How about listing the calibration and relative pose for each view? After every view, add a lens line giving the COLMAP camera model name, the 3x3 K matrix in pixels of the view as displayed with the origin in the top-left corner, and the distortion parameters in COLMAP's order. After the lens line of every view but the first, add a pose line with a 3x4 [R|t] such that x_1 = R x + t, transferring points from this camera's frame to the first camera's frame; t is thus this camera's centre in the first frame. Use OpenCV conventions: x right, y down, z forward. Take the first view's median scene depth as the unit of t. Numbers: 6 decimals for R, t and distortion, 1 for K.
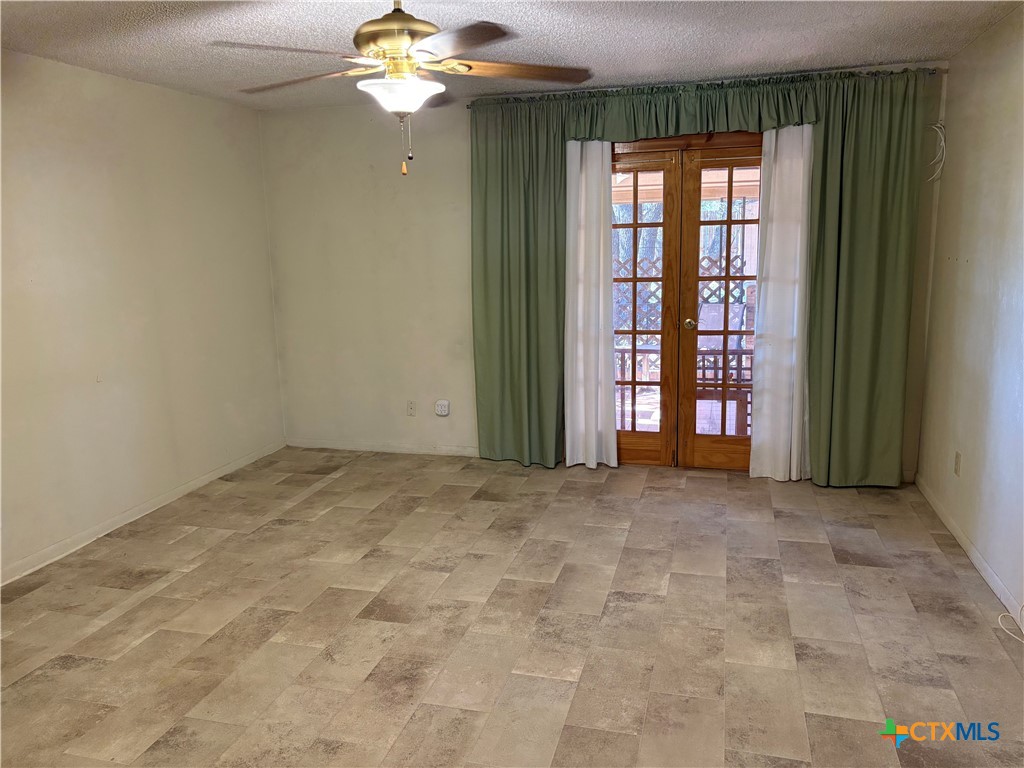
lens RADIAL K [[776.0, 0, 510.8], [0, 776.0, 383.5], [0, 0, 1]] dist [0.028666, -0.004705]
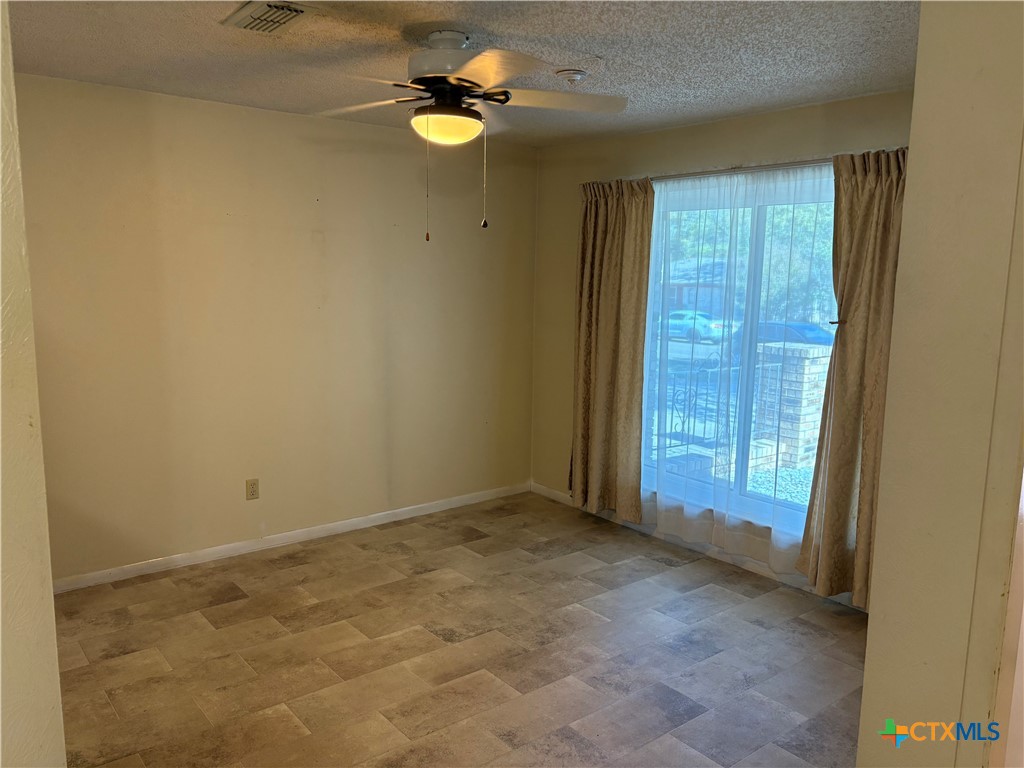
lens RADIAL K [[776.0, 0, 510.9], [0, 776.0, 384.2], [0, 0, 1]] dist [0.028666, -0.004705]
pose [[-0.807614, -0.073621, 0.585098, -0.495360], [0.114701, 0.953617, 0.278313, -0.318546], [-0.578450, 0.291881, -0.761710, 1.650401]]
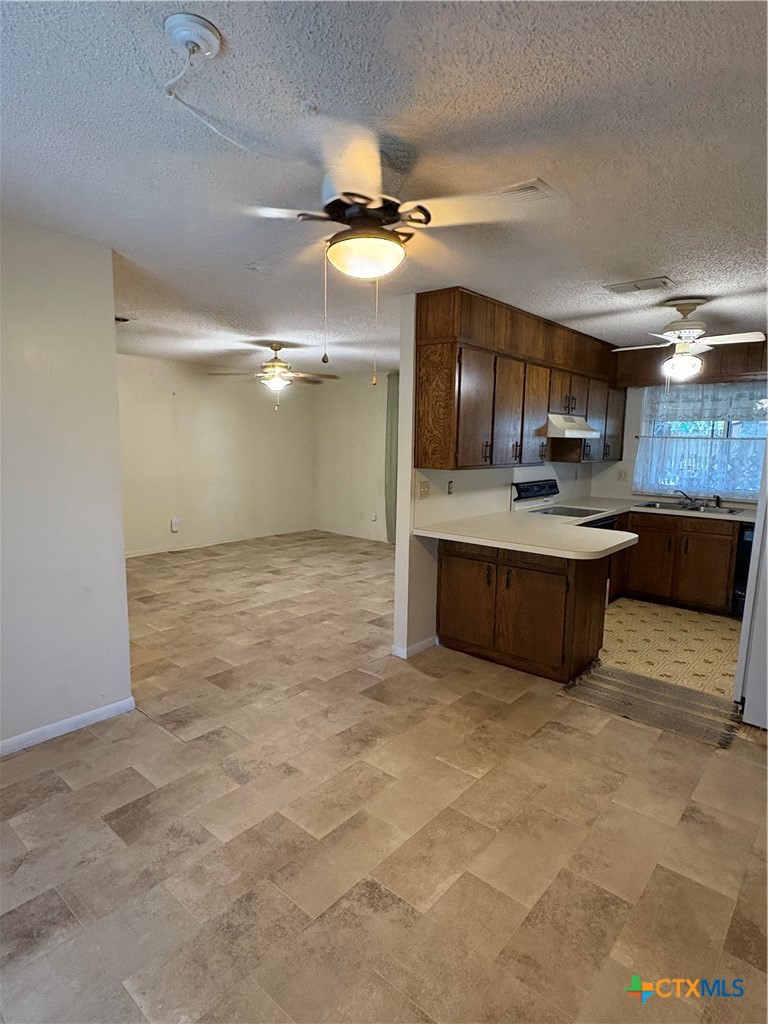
lens RADIAL K [[560.3, 0, 385.3], [0, 560.3, 513.2], [0, 0, 1]] dist [-0.001759, 0.003129]
pose [[0.901893, 0.096466, -0.421049, 0.357975], [-0.117308, 0.992810, -0.023813, -0.091311], [0.415725, 0.070869, 0.906725, 0.479429]]
